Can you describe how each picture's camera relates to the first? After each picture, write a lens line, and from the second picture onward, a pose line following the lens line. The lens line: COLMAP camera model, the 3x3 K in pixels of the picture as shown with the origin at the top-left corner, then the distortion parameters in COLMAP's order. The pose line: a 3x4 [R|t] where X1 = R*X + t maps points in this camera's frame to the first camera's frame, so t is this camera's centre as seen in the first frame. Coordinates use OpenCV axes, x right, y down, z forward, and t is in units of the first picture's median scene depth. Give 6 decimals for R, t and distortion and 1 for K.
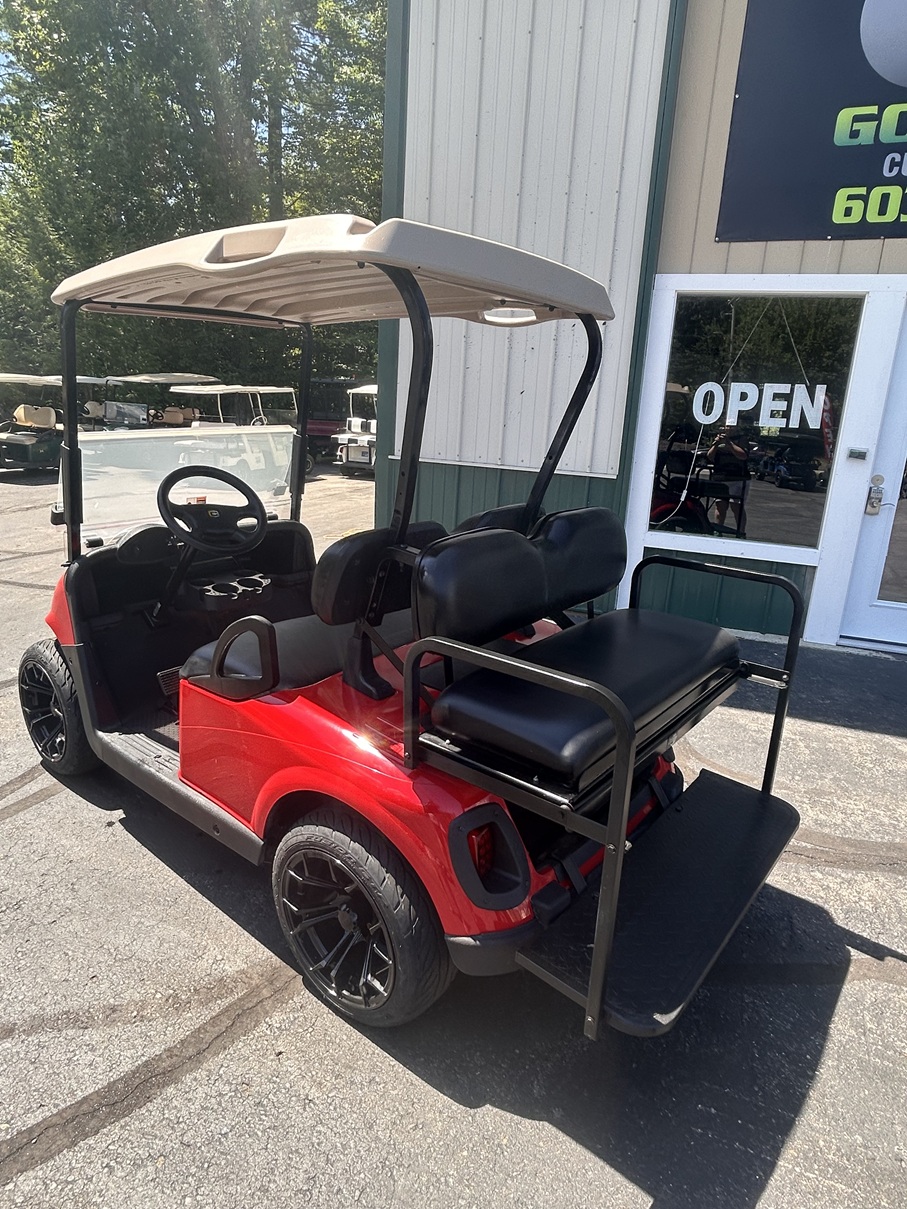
lens RADIAL K [[721.1, 0, 453.8], [0, 721.1, 603.2], [0, 0, 1]] dist [-0.012445, 0.010762]
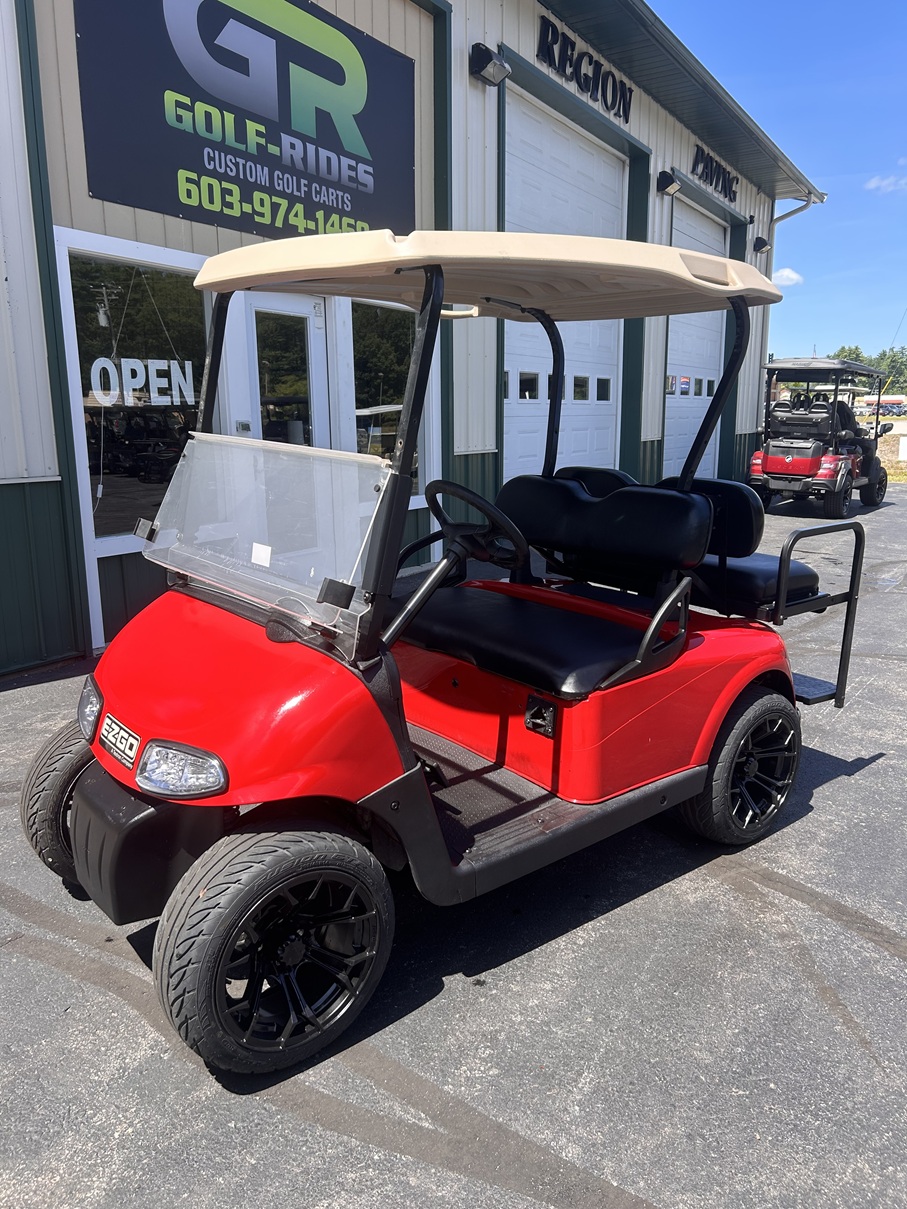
lens RADIAL K [[914.2, 0, 454.2], [0, 914.2, 608.6], [0, 0, 1]] dist [0.038965, -0.036881]
pose [[0.201056, -0.256792, 0.945322, -1.030127], [0.269259, 0.942344, 0.198715, -0.193663], [-0.941847, 0.214583, 0.258607, 0.571569]]
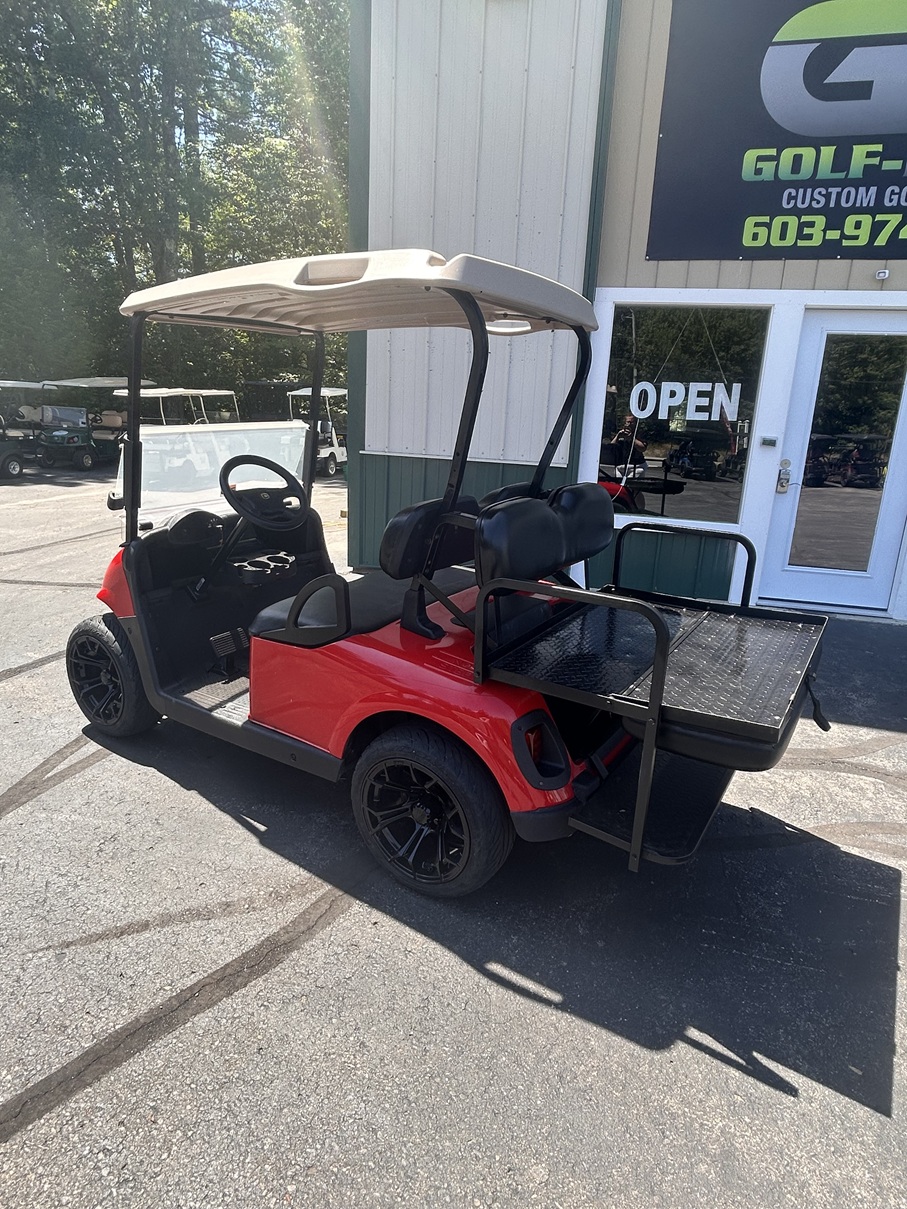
lens RADIAL K [[694.7, 0, 452.6], [0, 694.7, 600.6], [0, 0, 1]] dist [-0.016051, 0.014997]
pose [[0.993909, -0.038015, 0.103443, -0.115549], [0.037533, 0.999274, 0.006607, 0.036688], [-0.103619, -0.002685, 0.994613, -0.109587]]
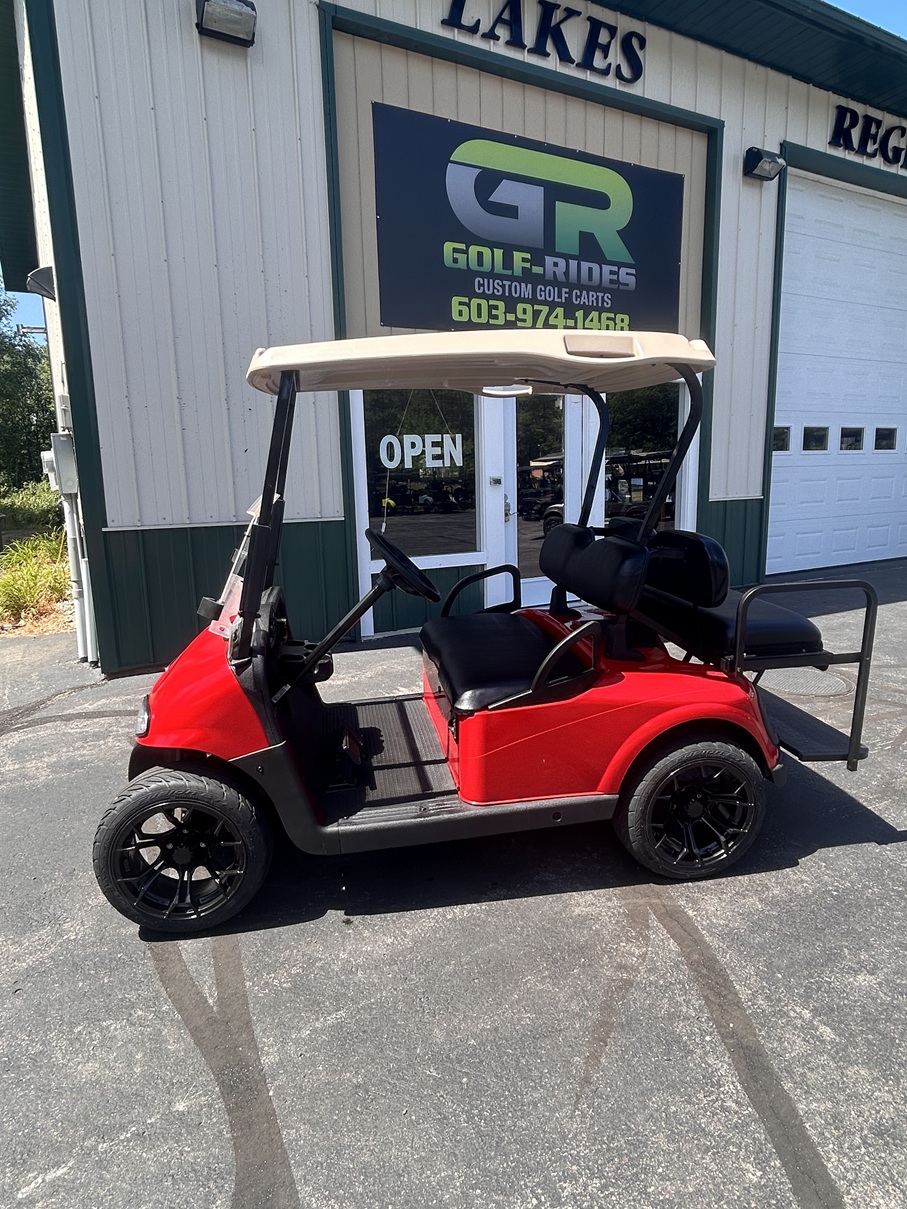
lens RADIAL K [[721.1, 0, 450.4], [0, 721.1, 605.2], [0, 0, 1]] dist [-0.012445, 0.010762]
pose [[0.664474, -0.204240, 0.718861, -0.794504], [0.250252, 0.967204, 0.043480, -0.075867], [-0.704165, 0.151005, 0.693793, 0.160905]]
